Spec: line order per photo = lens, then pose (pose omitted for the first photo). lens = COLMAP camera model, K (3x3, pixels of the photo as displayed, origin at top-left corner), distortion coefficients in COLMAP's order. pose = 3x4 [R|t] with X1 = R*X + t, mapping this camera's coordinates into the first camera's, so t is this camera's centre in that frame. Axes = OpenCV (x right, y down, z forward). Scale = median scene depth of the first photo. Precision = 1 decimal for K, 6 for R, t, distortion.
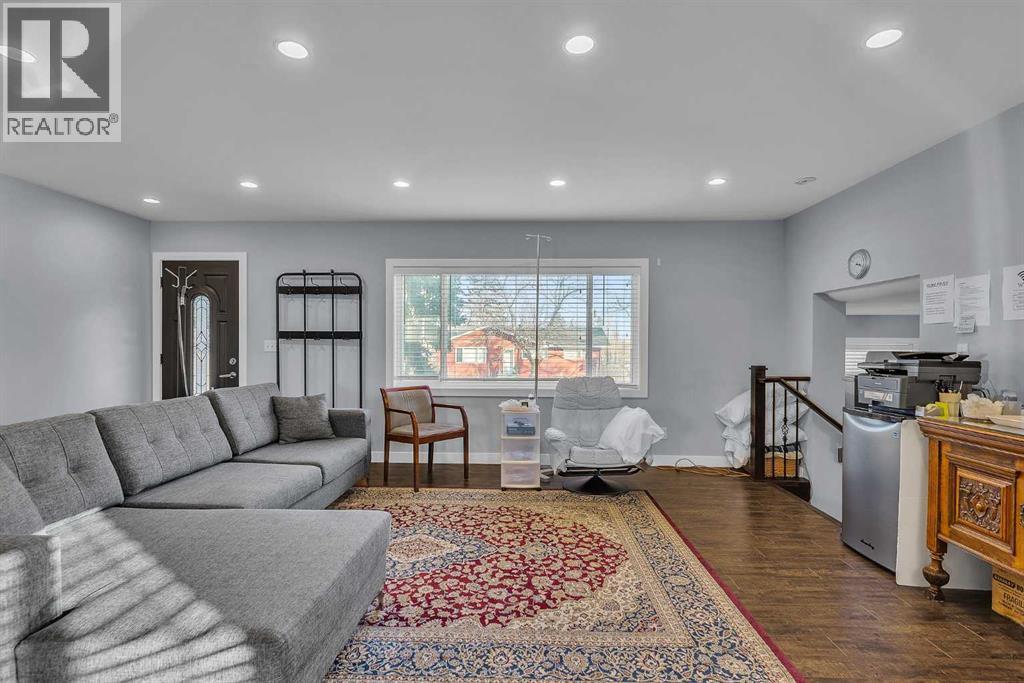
lens RADIAL K [[466.5, 0, 513.3], [0, 466.5, 345.7], [0, 0, 1]] dist [-0.005209, 0.001021]
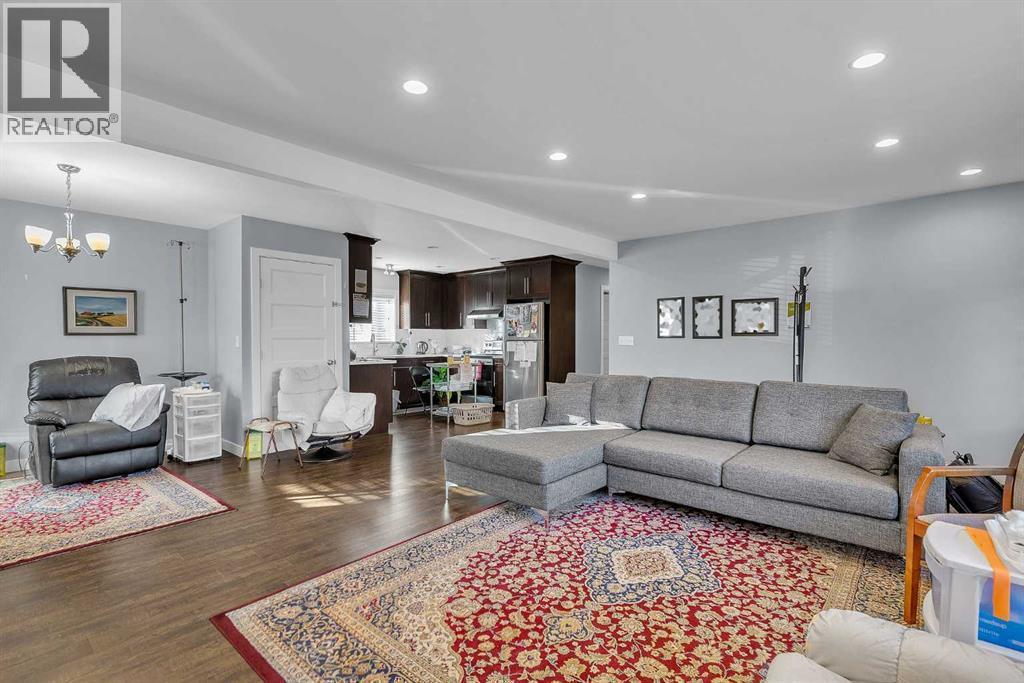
lens RADIAL K [[466.5, 0, 510.0], [0, 466.5, 347.7], [0, 0, 1]] dist [-0.005209, 0.001021]
pose [[-0.620345, 0.011262, -0.784248, 0.743494], [-0.005310, 0.999814, 0.018558, 0.004450], [0.784311, 0.015677, -0.620170, 1.544443]]
